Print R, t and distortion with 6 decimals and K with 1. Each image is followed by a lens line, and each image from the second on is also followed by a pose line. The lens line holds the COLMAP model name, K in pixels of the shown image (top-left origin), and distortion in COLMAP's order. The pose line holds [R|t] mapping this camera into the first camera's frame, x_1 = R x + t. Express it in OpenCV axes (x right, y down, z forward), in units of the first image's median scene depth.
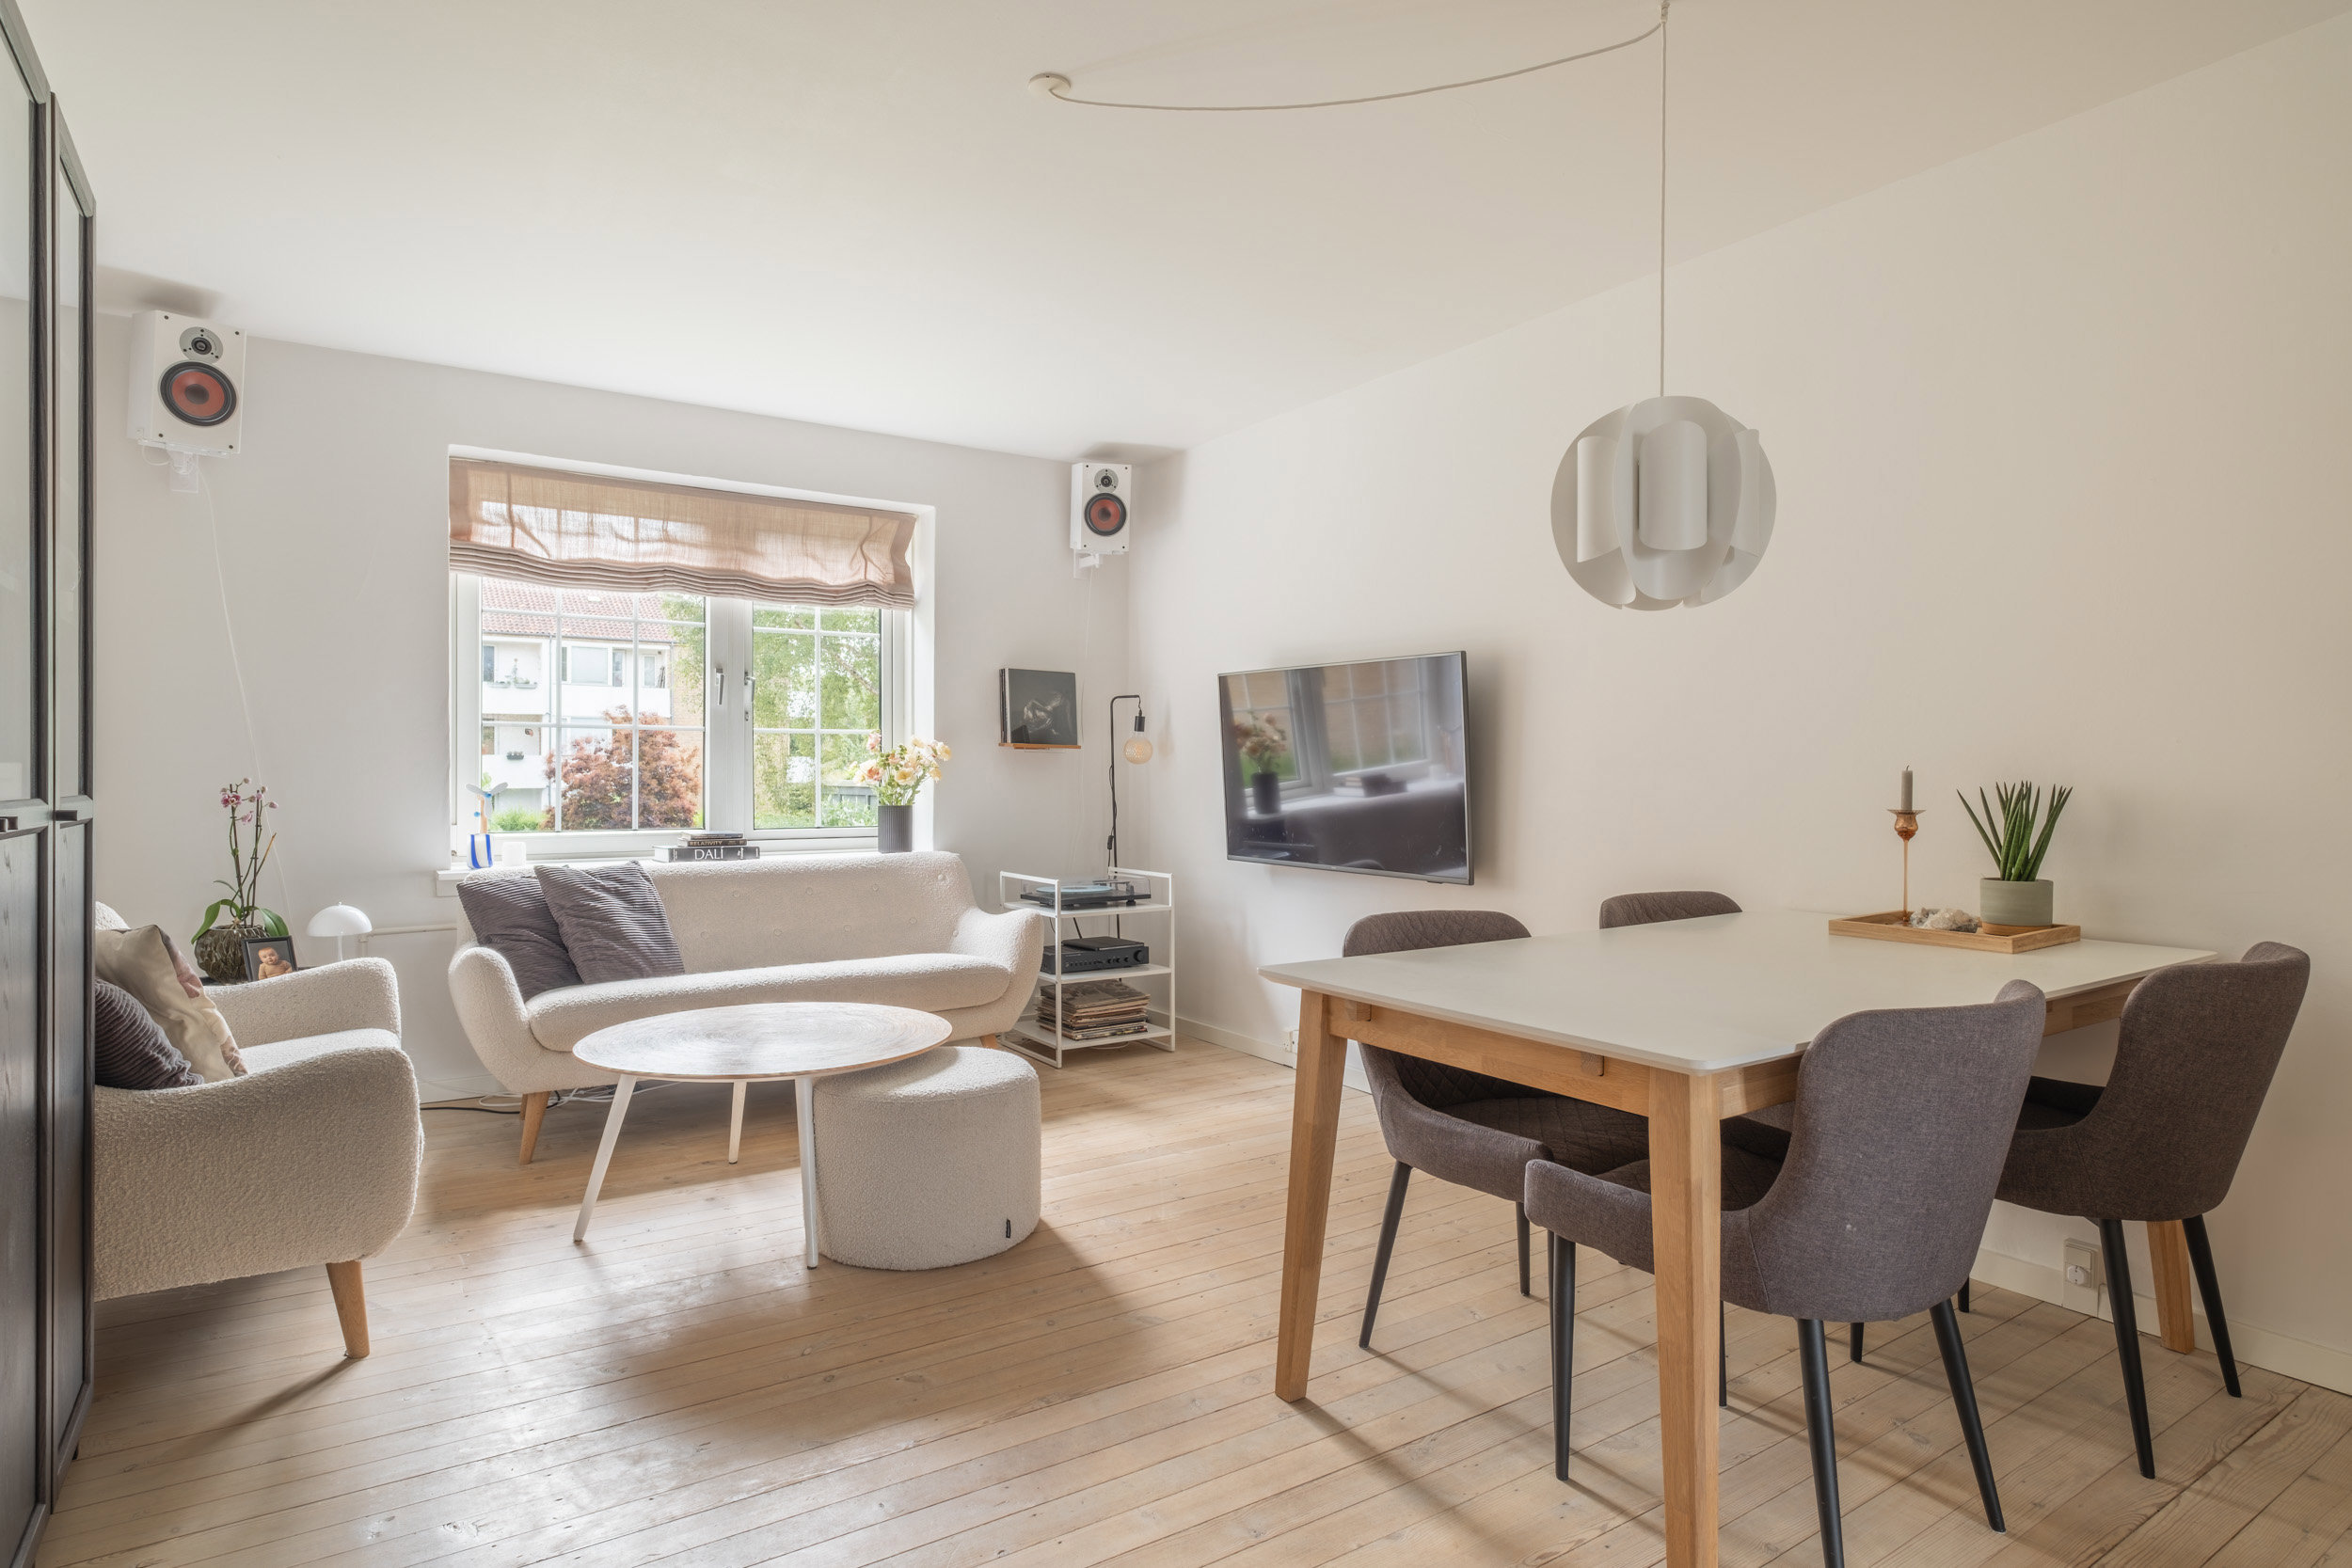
lens RADIAL K [[1268.2, 0, 1176.0], [0, 1268.2, 784.0], [0, 0, 1]] dist [-0.017576, 0.002217]
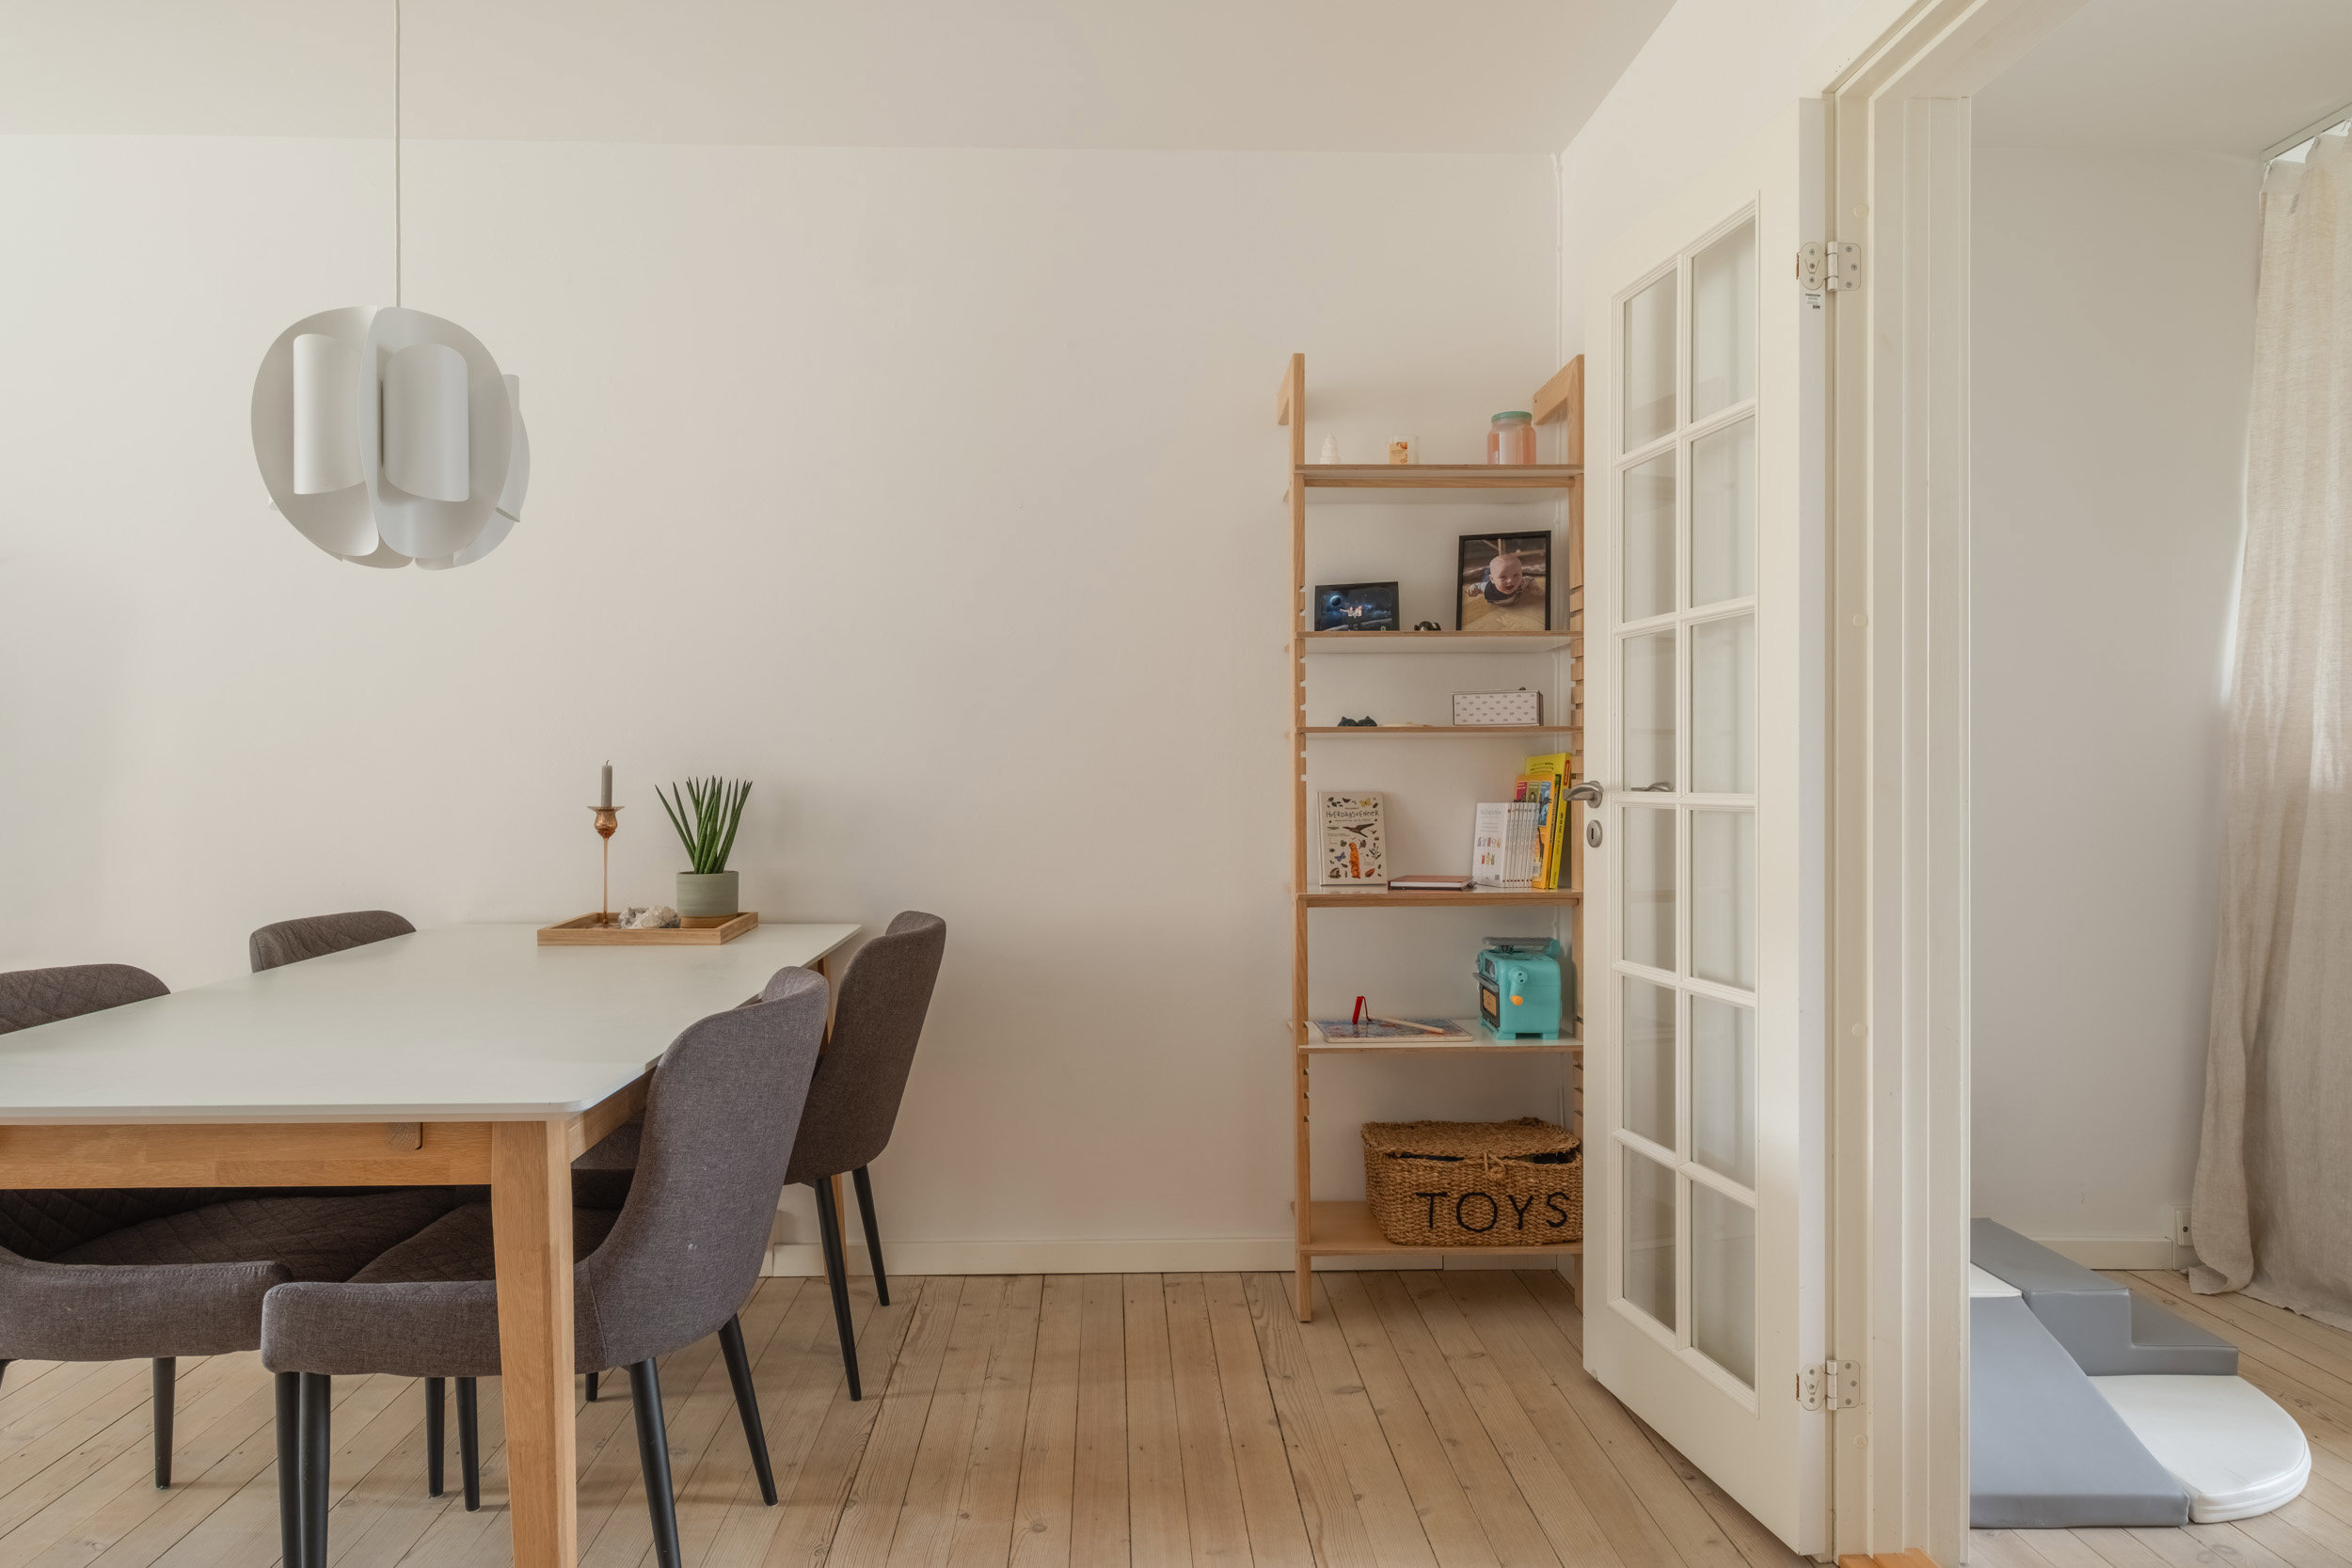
lens RADIAL K [[1405.8, 0, 1176.0], [0, 1405.8, 784.0], [0, 0, 1]] dist [-0.000374, -0.000161]
pose [[0.517566, -0.010461, 0.855580, -0.135811], [0.007155, 0.999943, 0.007897, -0.002408], [-0.855614, 0.002034, 0.517611, 0.102995]]
